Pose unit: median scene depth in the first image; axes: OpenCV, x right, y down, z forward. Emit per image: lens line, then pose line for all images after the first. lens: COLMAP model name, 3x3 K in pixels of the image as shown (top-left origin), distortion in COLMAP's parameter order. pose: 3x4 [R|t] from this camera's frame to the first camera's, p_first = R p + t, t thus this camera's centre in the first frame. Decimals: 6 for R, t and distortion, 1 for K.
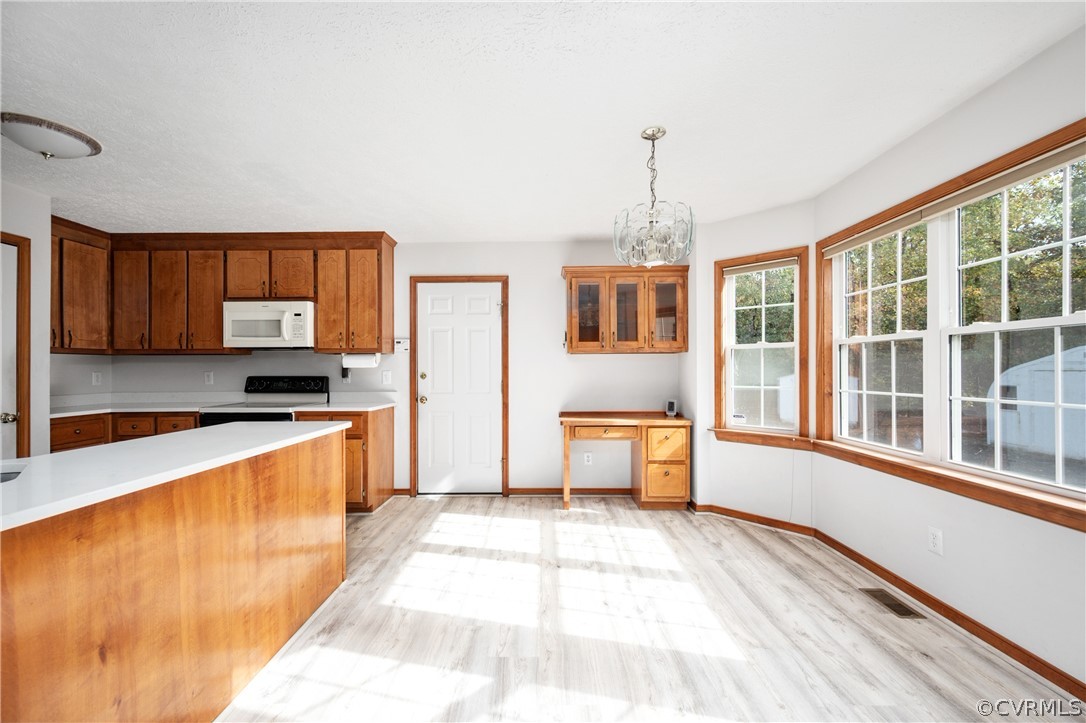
lens RADIAL K [[433.6, 0, 537.3], [0, 433.6, 371.3], [0, 0, 1]] dist [-0.000976, -0.000508]
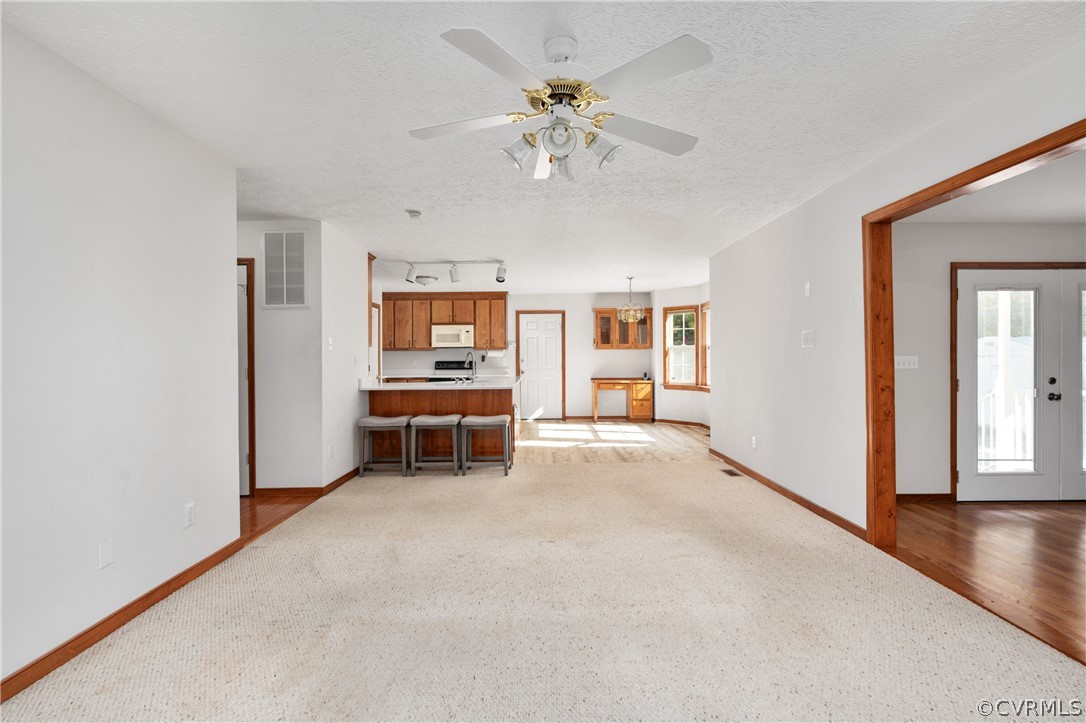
lens RADIAL K [[508.1, 0, 543.0], [0, 508.1, 361.5], [0, 0, 1]] dist [0.000190, -0.000027]
pose [[0.999864, -0.004165, 0.015948, -0.222904], [0.004068, 0.999973, 0.006133, 0.000610], [-0.015974, -0.006067, 0.999854, -1.443916]]
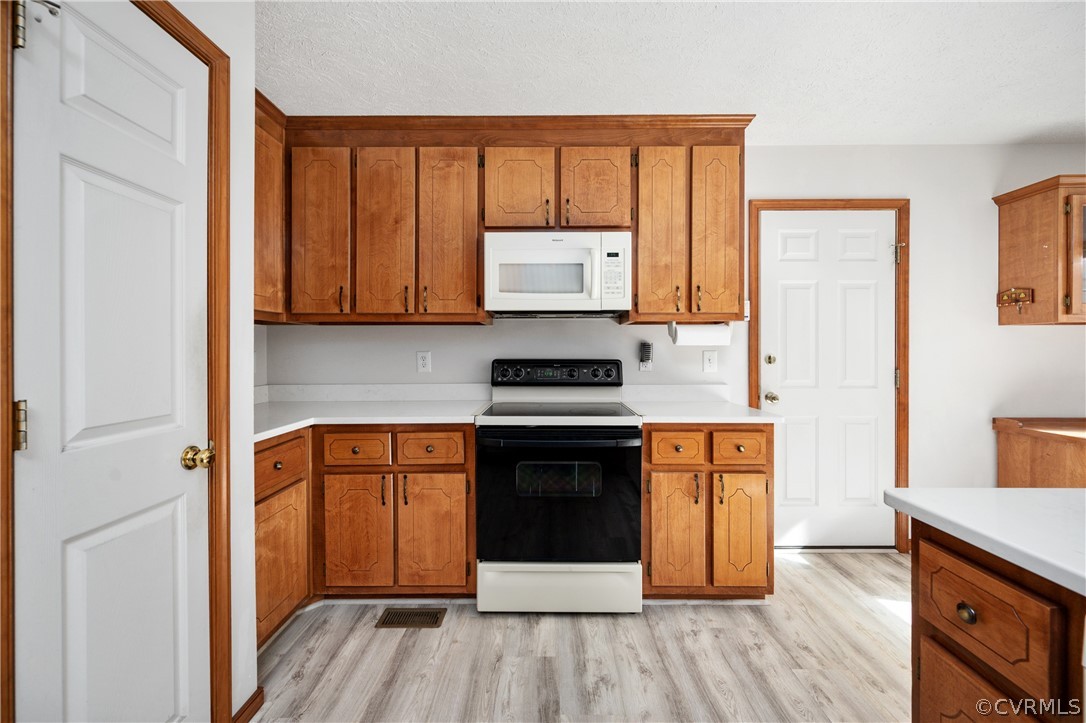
lens RADIAL K [[430.8, 0, 547.3], [0, 430.8, 354.5], [0, 0, 1]] dist [-0.000179, 0.000019]
pose [[0.999990, 0.002732, 0.003501, -0.631502], [-0.002746, 0.999988, 0.004029, 0.001931], [-0.003490, -0.004038, 0.999986, 0.410140]]
